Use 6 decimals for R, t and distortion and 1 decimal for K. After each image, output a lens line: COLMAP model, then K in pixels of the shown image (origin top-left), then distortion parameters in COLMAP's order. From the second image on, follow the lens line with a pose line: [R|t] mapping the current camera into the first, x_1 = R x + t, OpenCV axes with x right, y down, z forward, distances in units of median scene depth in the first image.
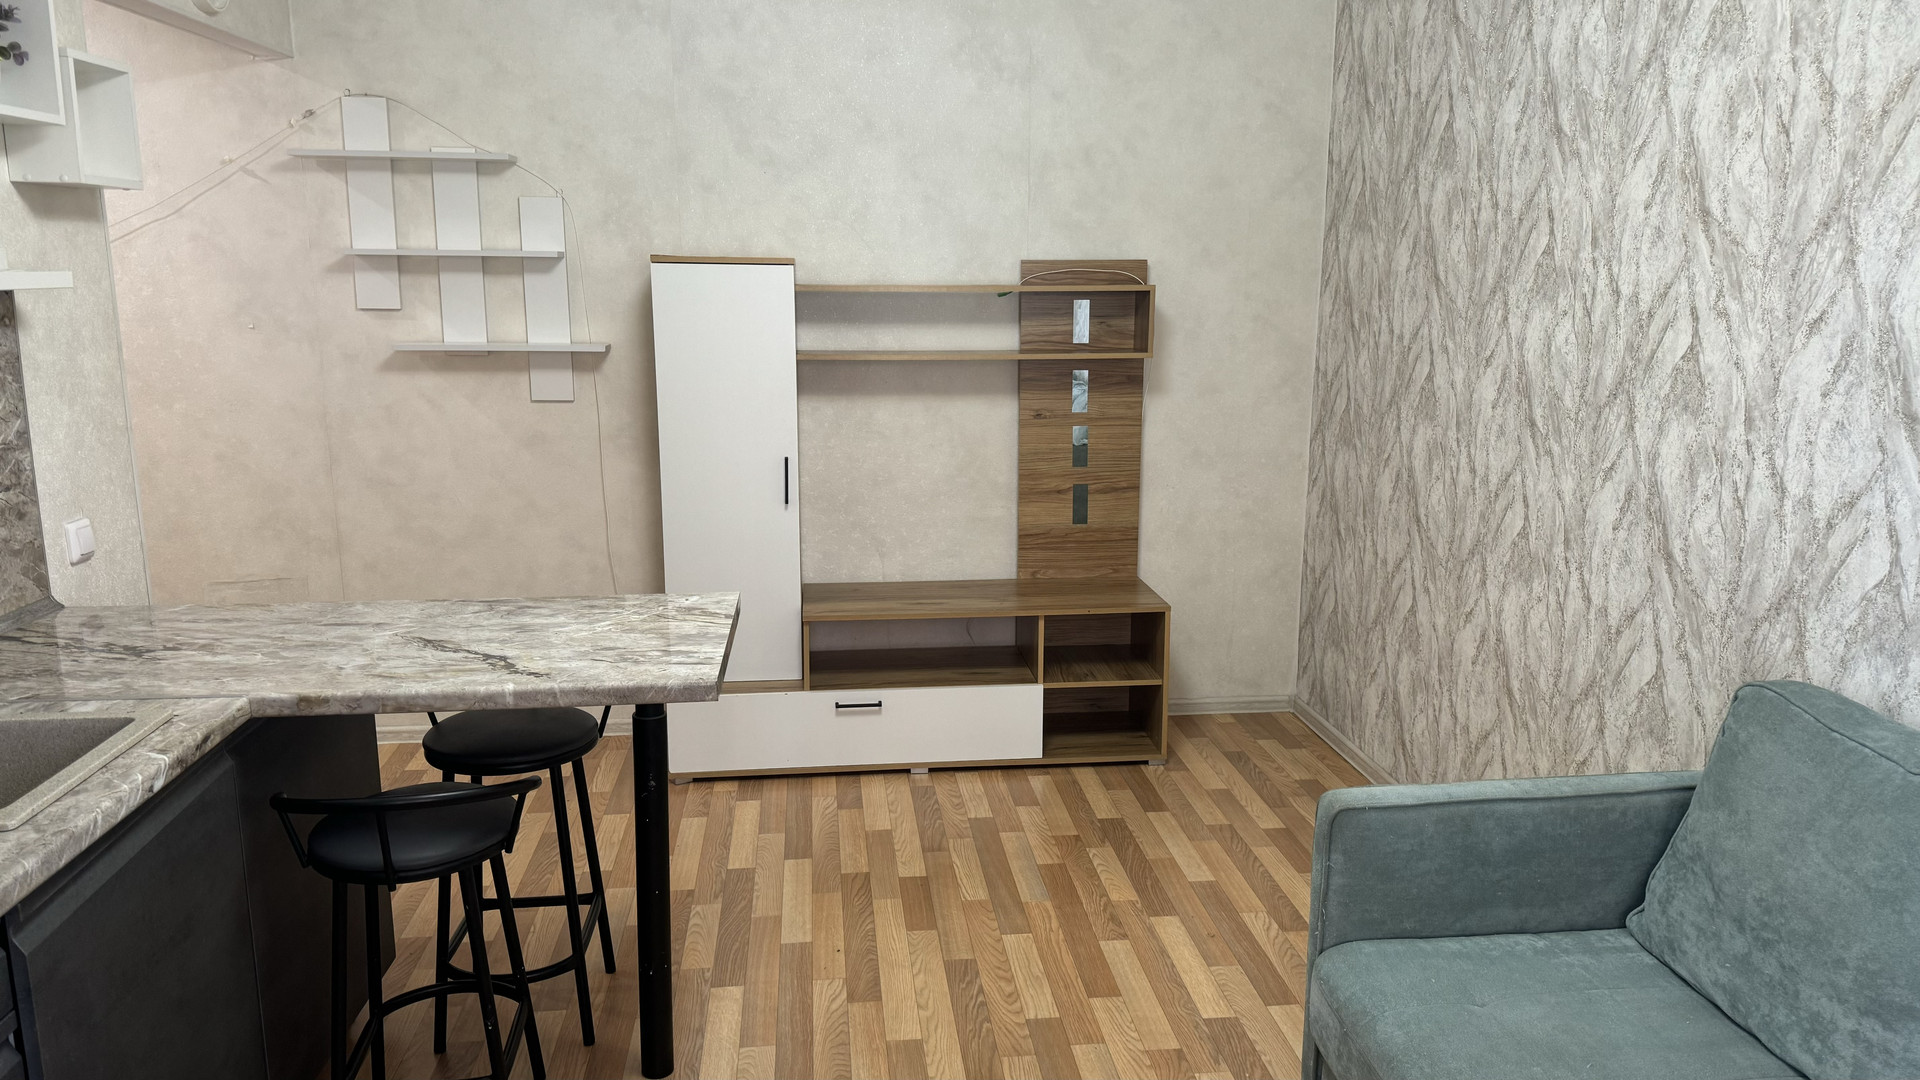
lens RADIAL K [[1339.0, 0, 968.5], [0, 1339.0, 543.4], [0, 0, 1]] dist [0.117783, -0.170974]
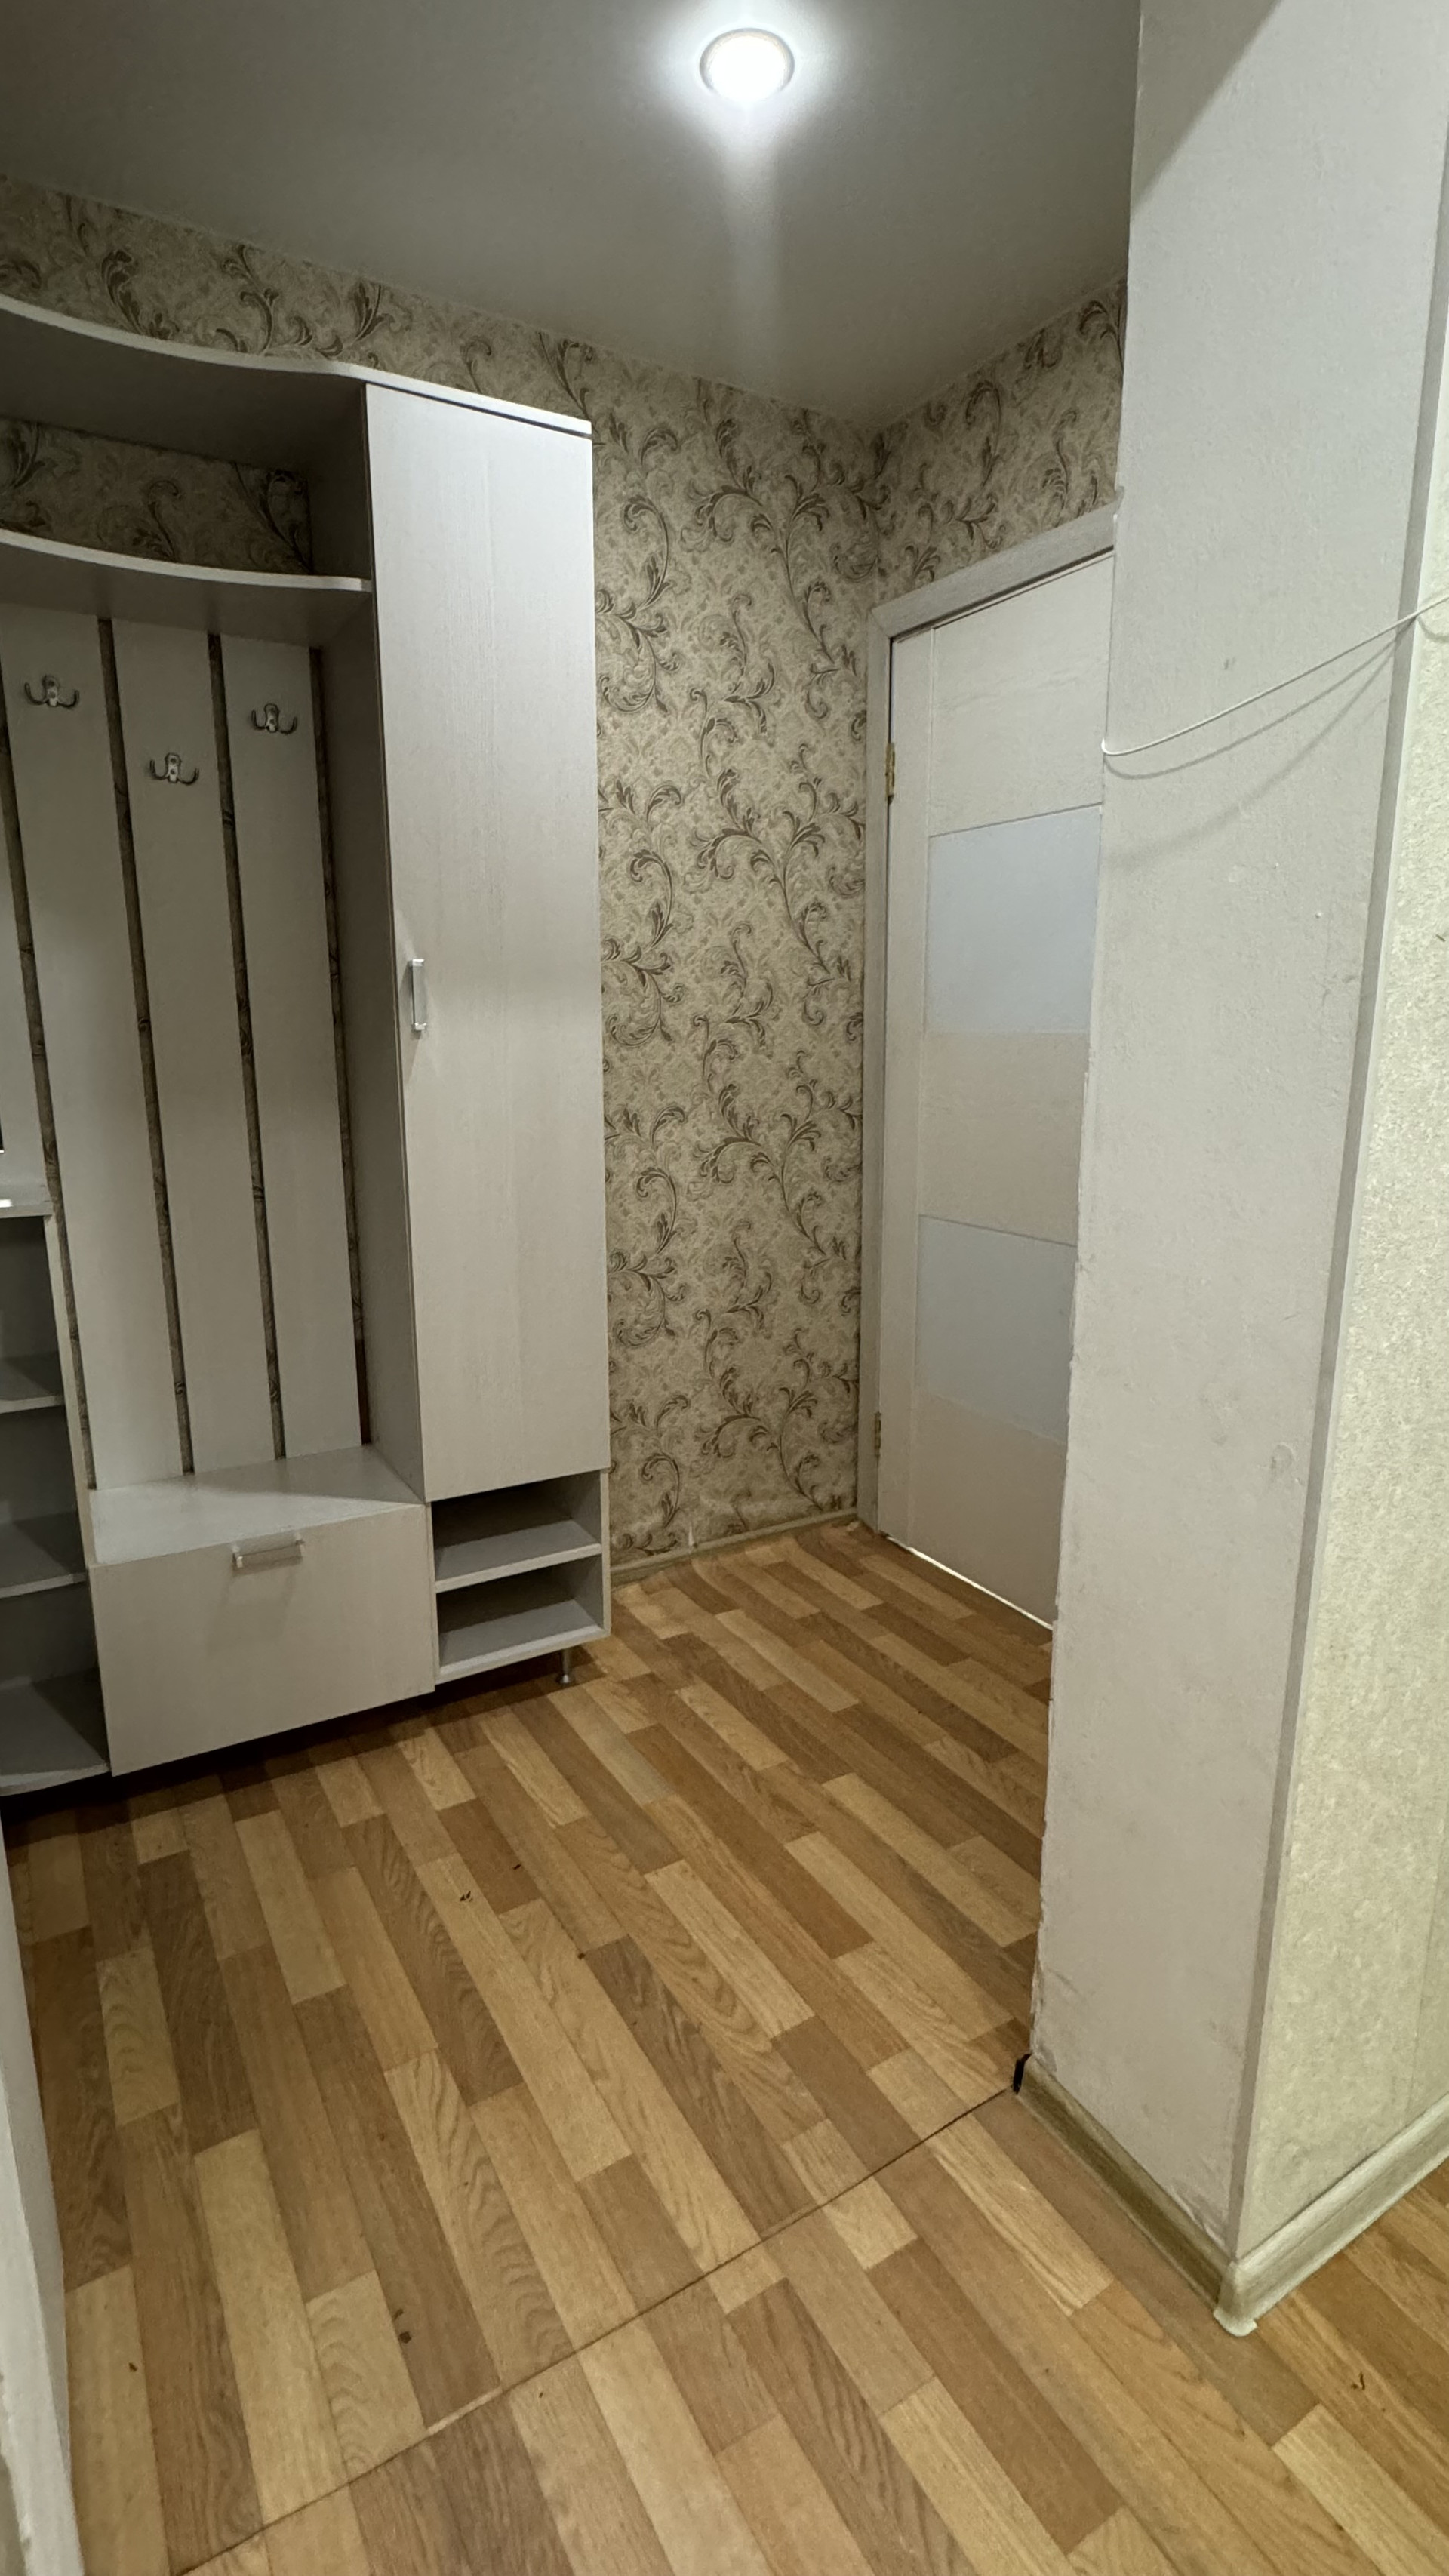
lens RADIAL K [[1225.5, 0, 720.8], [0, 1225.5, 1293.5], [0, 0, 1]] dist [-0.001047, 0.000430]
pose [[0.914326, -0.095547, 0.393545, -0.146465], [0.091474, 0.995381, 0.029141, -0.002893], [-0.394512, 0.009355, 0.918843, 0.442584]]
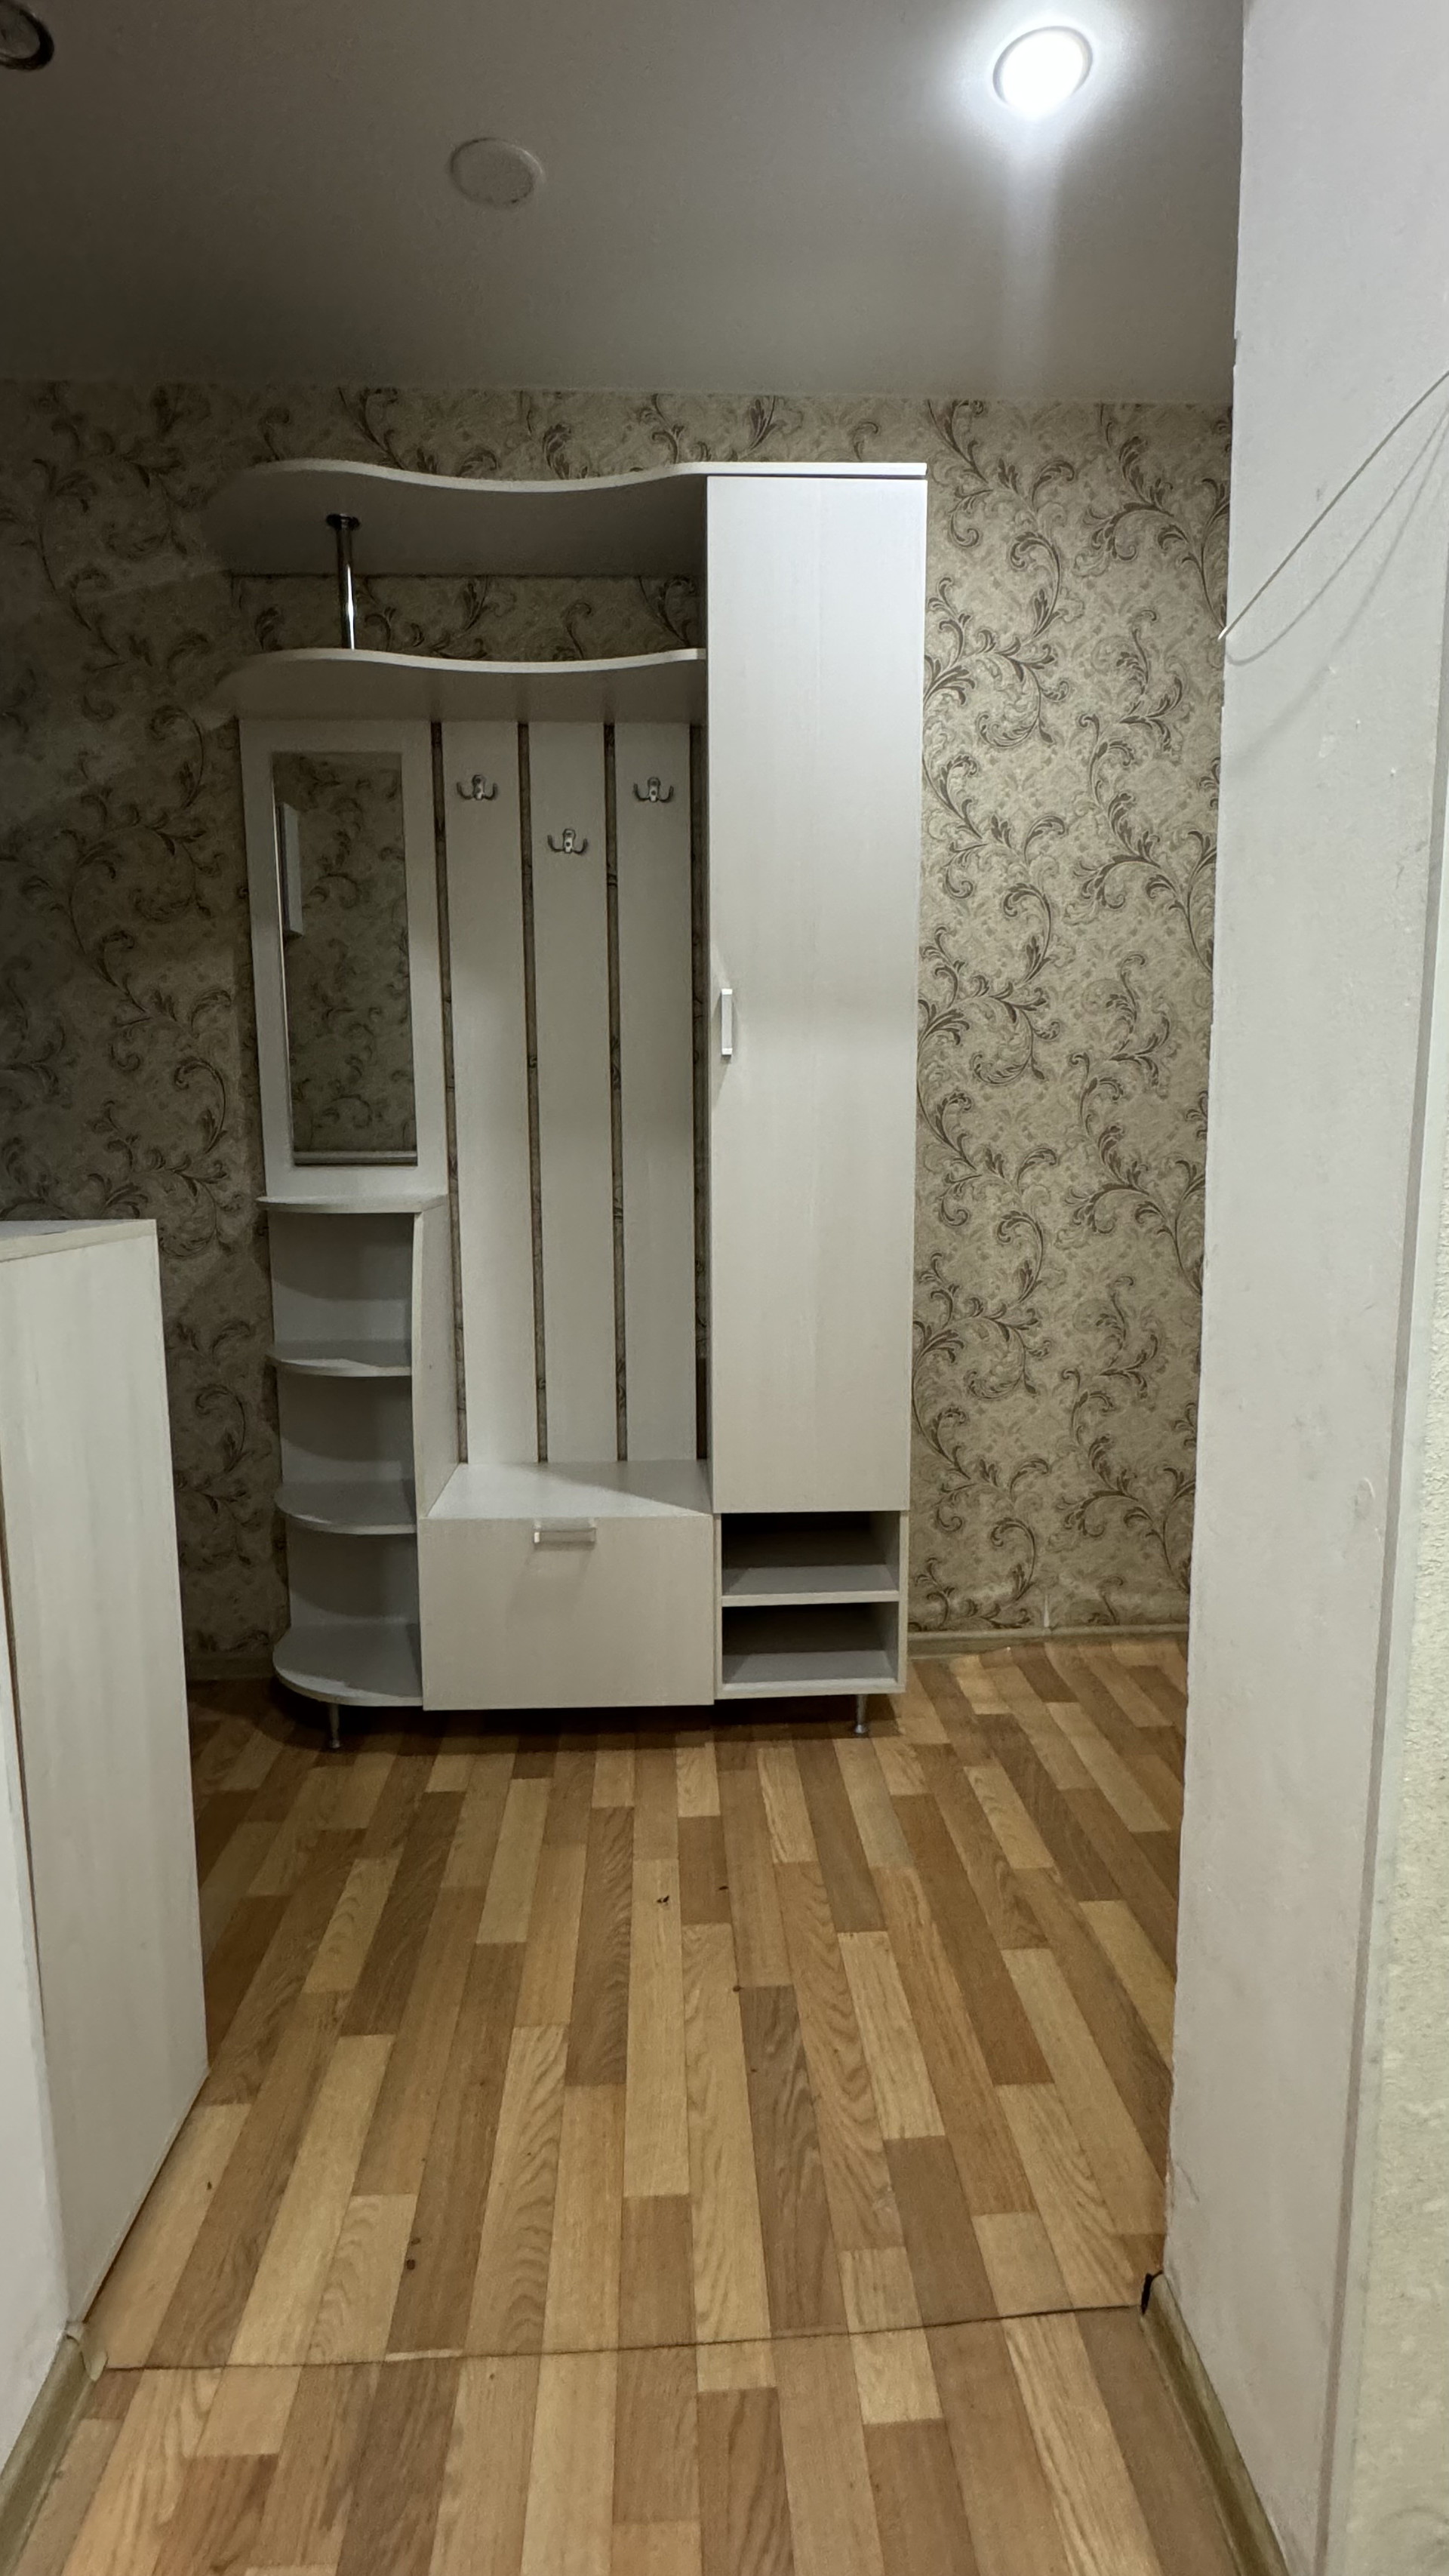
lens RADIAL K [[1223.3, 0, 723.0], [0, 1223.3, 1291.8], [0, 0, 1]] dist [-0.001016, 0.000144]
pose [[0.998047, -0.003357, -0.062376, 0.008632], [-0.001253, 0.997278, -0.073721, 0.042622], [0.062454, 0.073655, 0.995326, 0.430502]]
